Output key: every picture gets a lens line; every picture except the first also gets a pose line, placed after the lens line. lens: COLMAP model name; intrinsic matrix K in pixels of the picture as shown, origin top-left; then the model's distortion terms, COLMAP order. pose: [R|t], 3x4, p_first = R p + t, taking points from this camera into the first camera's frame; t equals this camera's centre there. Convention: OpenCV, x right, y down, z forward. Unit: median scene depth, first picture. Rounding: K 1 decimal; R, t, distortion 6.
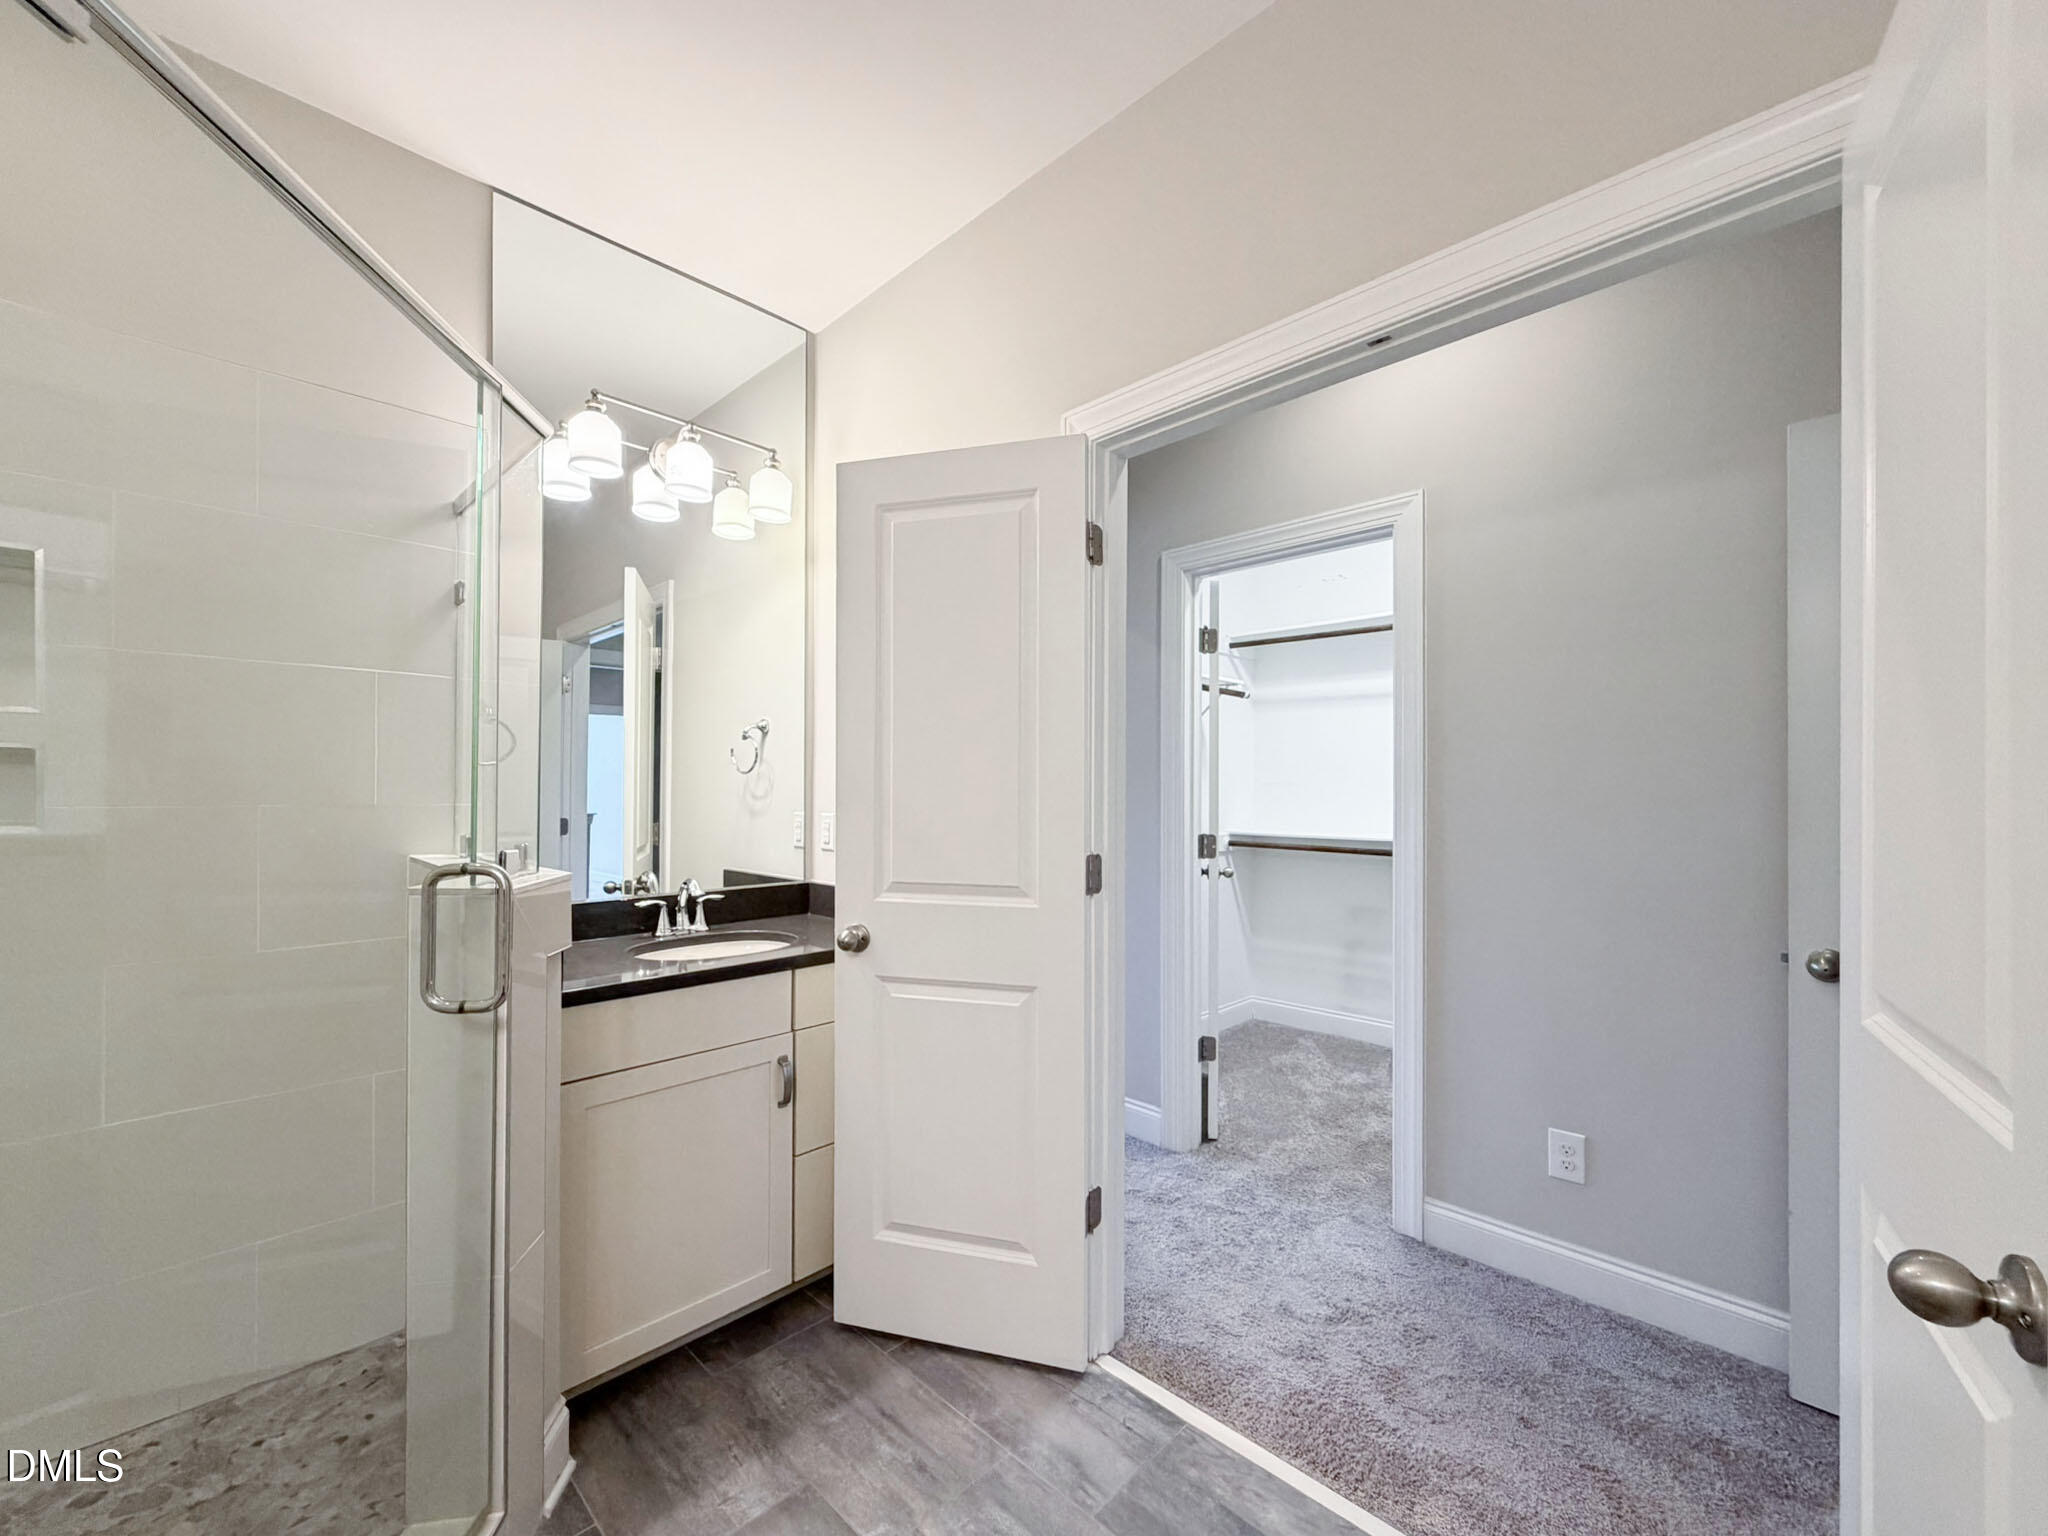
lens RADIAL K [[827.3, 0, 1024.0], [0, 827.3, 768.0], [0, 0, 1]] dist [0.000281, 0.000019]
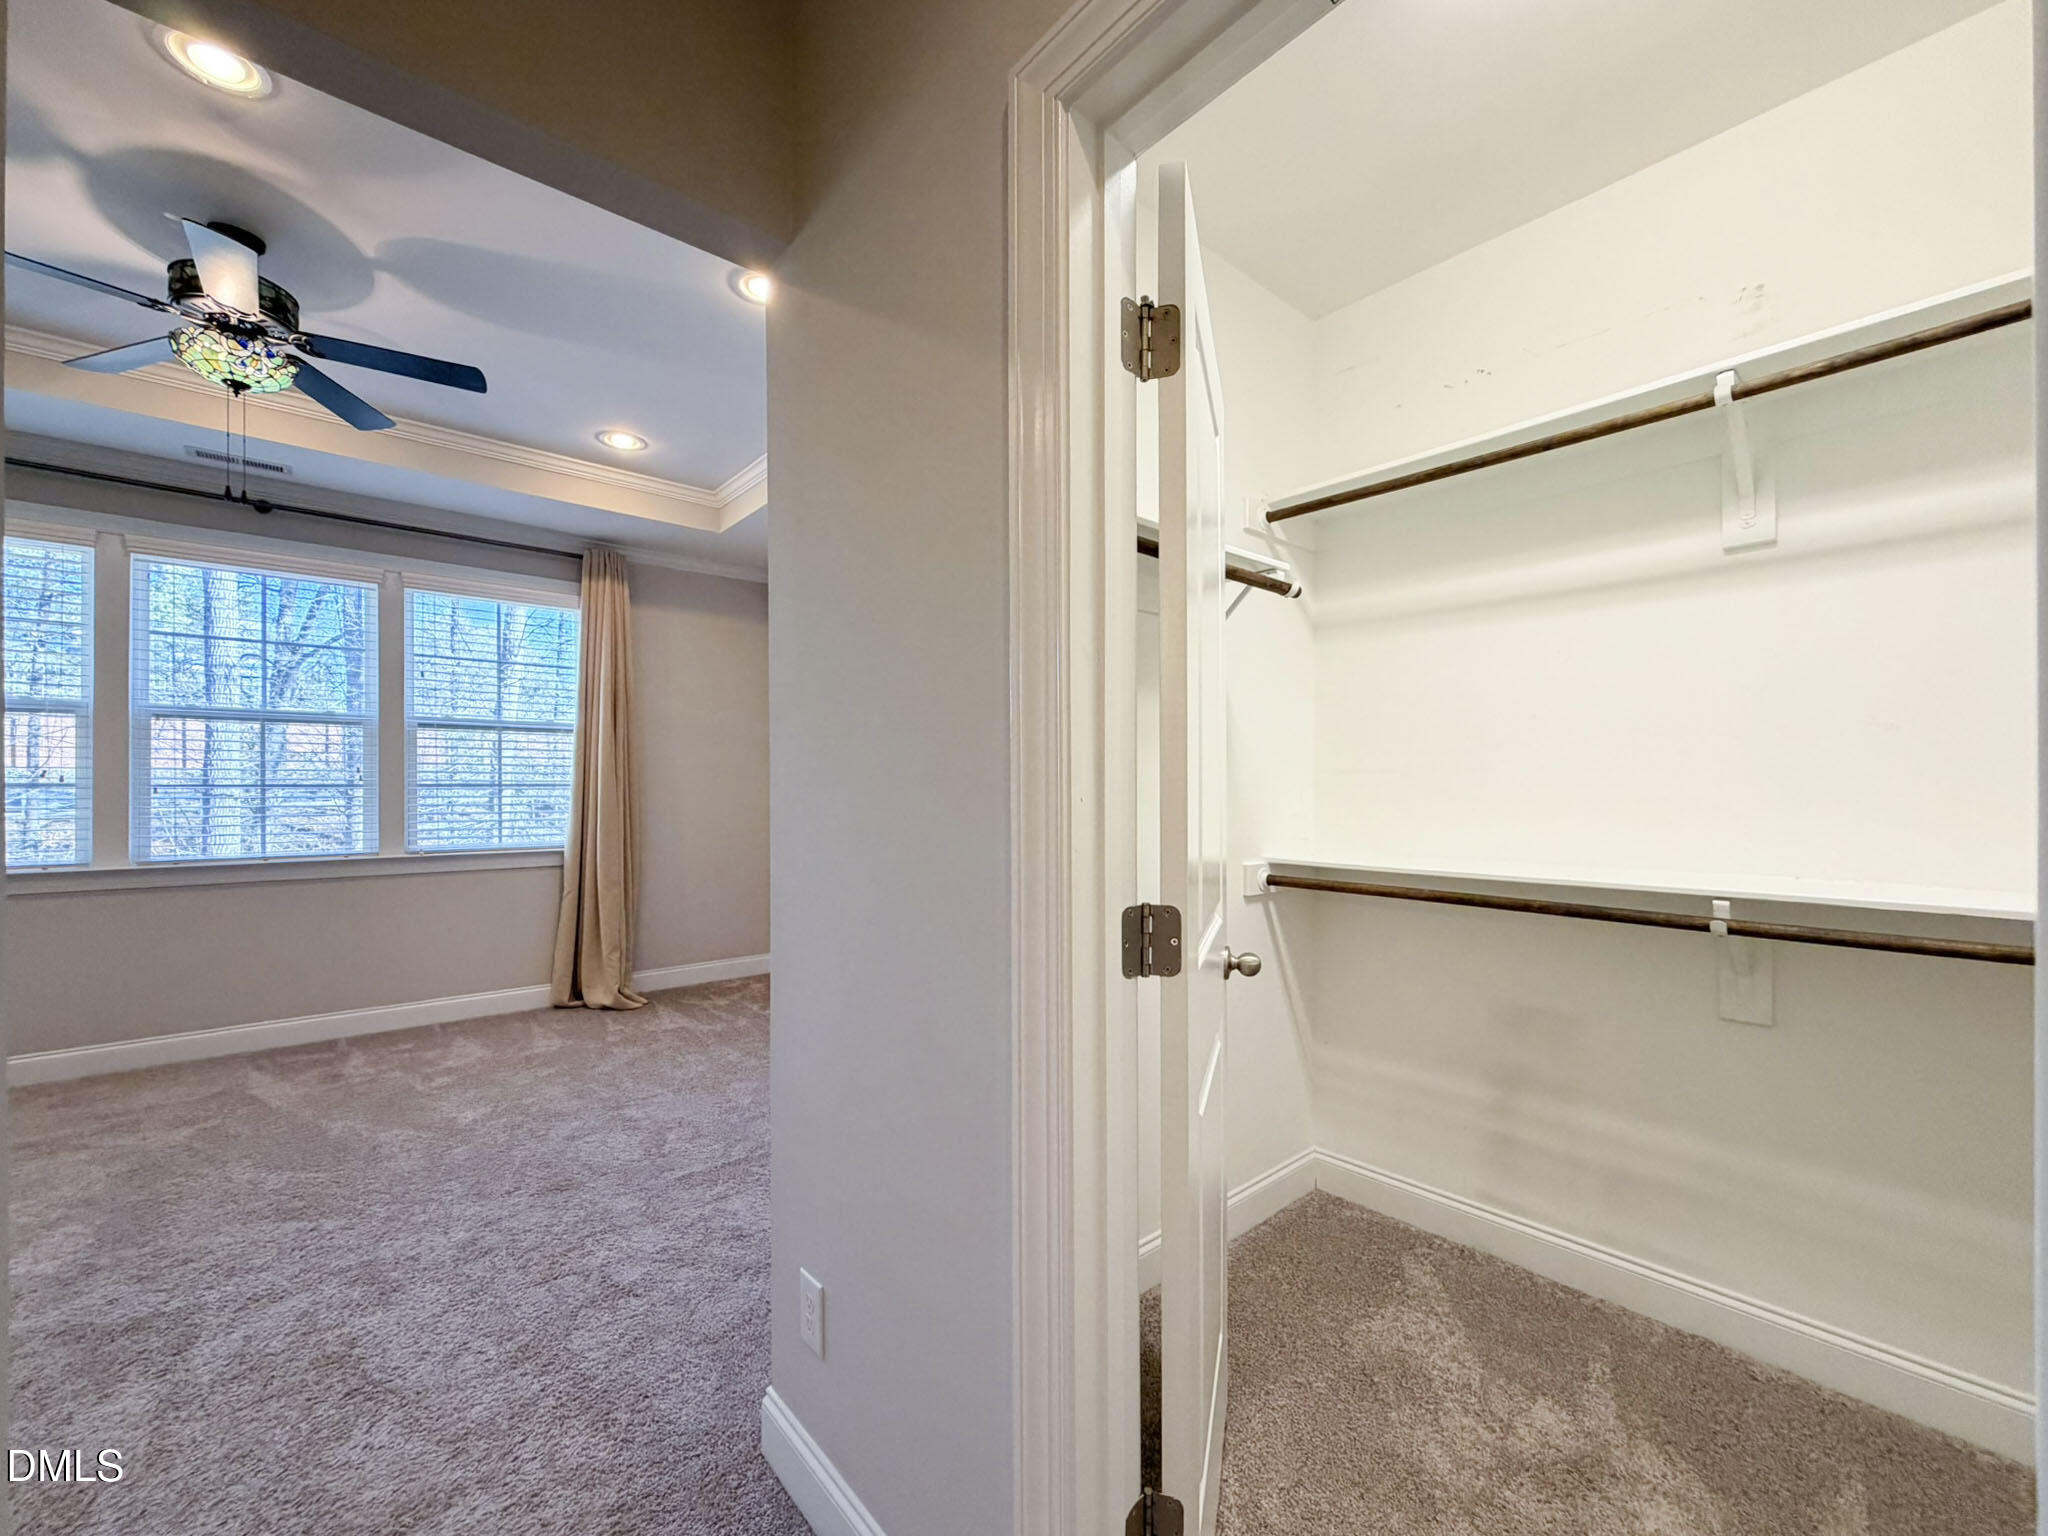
lens RADIAL K [[827.3, 0, 1024.0], [0, 827.3, 768.0], [0, 0, 1]] dist [0.000281, 0.000019]
pose [[0.996501, -0.006665, -0.083314, 0.148864], [0.006809, 0.999976, 0.001444, 0.017124], [0.083303, -0.002006, 0.996522, 0.494192]]
